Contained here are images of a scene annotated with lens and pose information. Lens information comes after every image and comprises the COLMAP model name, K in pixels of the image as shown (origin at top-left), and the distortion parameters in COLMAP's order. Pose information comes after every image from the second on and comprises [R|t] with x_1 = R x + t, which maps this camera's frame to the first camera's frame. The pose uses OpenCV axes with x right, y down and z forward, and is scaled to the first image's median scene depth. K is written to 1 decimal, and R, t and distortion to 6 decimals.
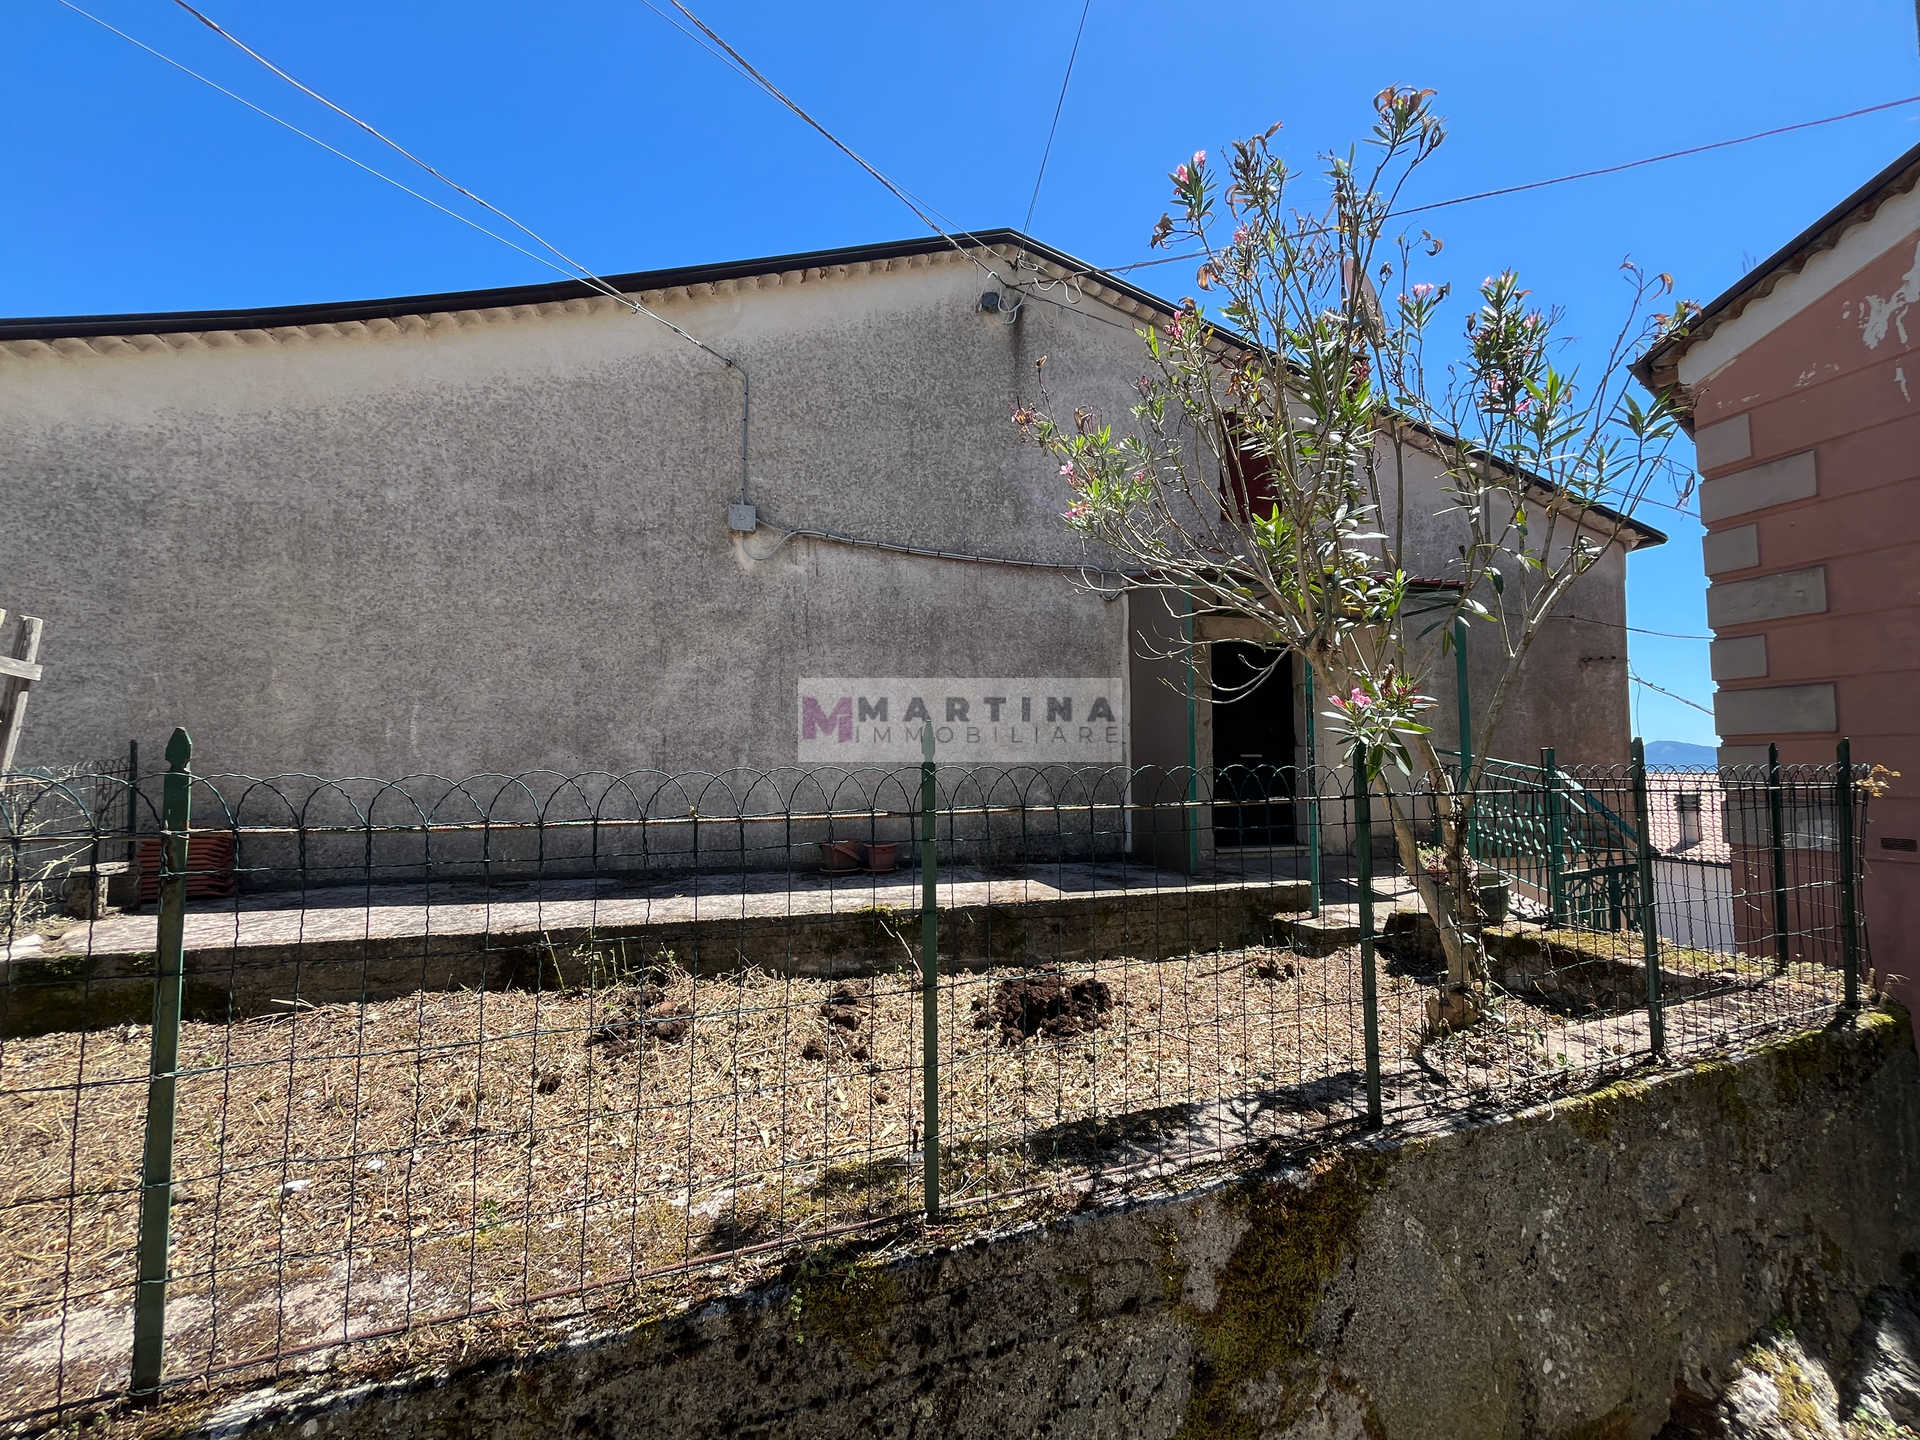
lens RADIAL K [[772.6, 0, 960.0], [0, 772.6, 720.0], [0, 0, 1]] dist [0.000756, -0.000185]
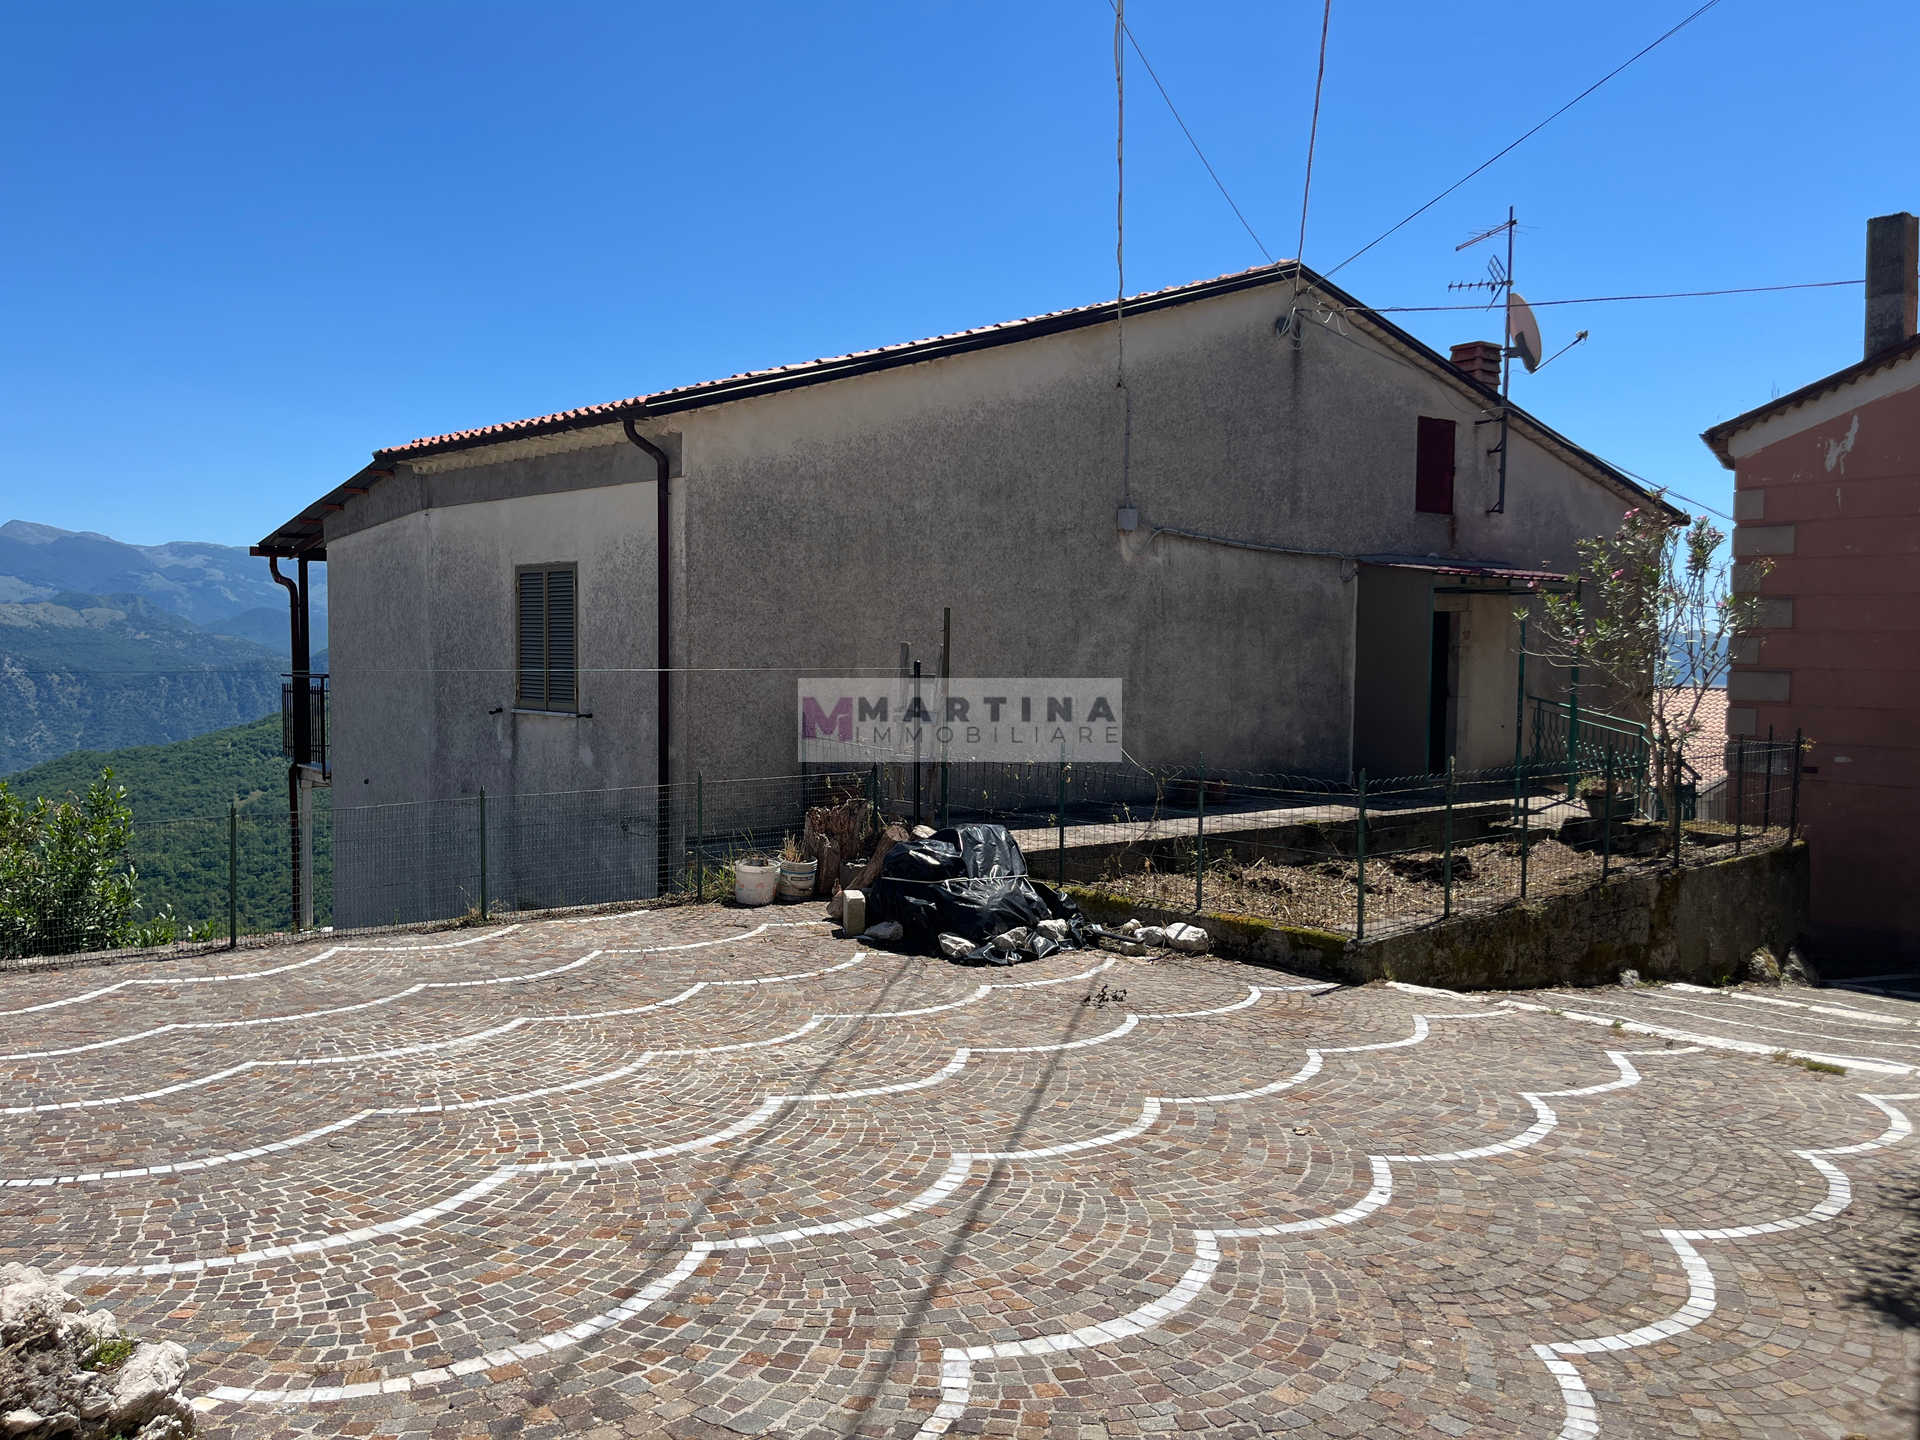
lens RADIAL K [[1468.0, 0, 960.0], [0, 1468.0, 720.0], [0, 0, 1]] dist [0.097008, -0.140809]
pose [[0.935025, -0.005473, 0.354539, -1.403769], [-0.035227, 0.993500, 0.108241, -0.195798], [-0.352827, -0.113697, 0.928755, -1.136546]]
